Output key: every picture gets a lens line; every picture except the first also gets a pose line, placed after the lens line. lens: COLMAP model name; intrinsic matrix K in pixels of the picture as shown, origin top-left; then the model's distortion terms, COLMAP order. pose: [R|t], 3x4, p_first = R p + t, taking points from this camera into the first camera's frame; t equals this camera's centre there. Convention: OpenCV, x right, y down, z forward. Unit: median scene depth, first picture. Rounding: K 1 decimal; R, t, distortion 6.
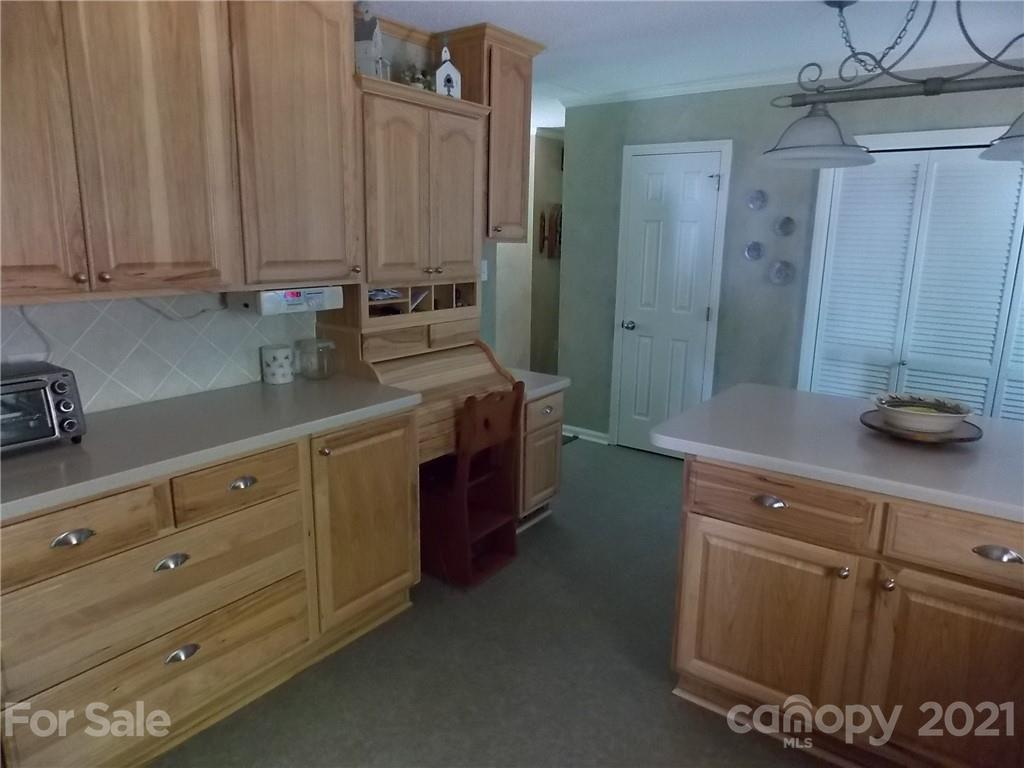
lens RADIAL K [[678.4, 0, 509.5], [0, 678.4, 379.5], [0, 0, 1]] dist [0.000866, -0.002360]
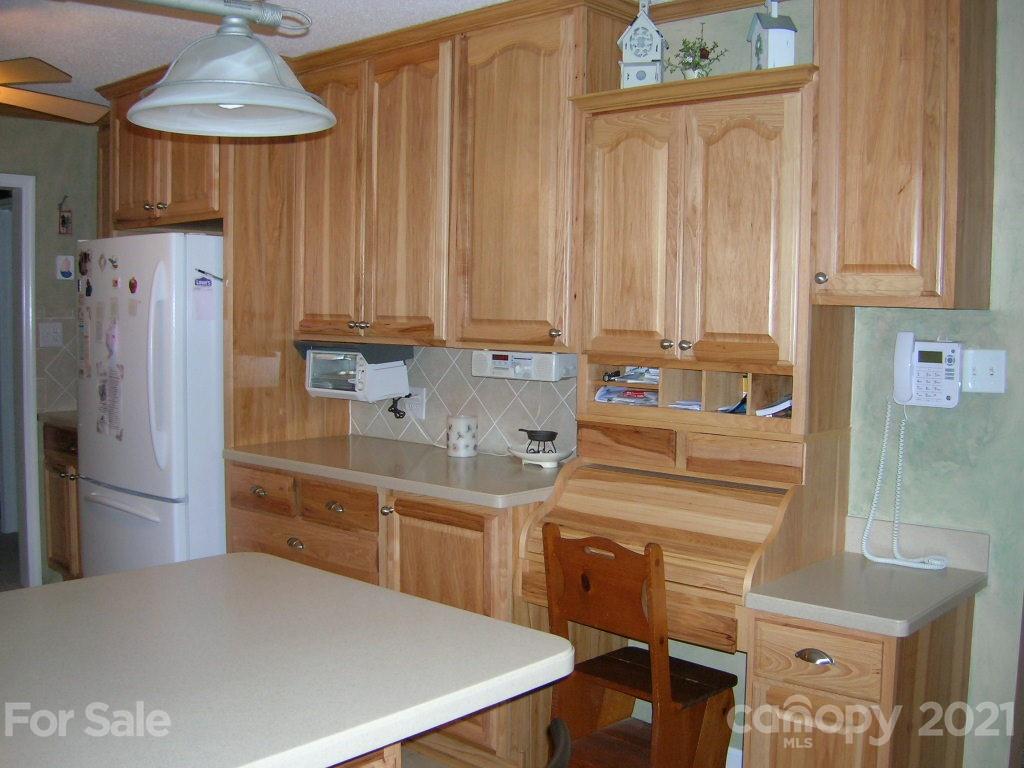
lens RADIAL K [[1067.3, 0, 509.3], [0, 1067.3, 376.5], [0, 0, 1]] dist [-0.149358, 0.000000]
pose [[-0.121423, 0.056200, -0.991009, 1.506125], [-0.216088, 0.972954, 0.081652, -0.303821], [0.968794, 0.224060, -0.105994, 1.623768]]
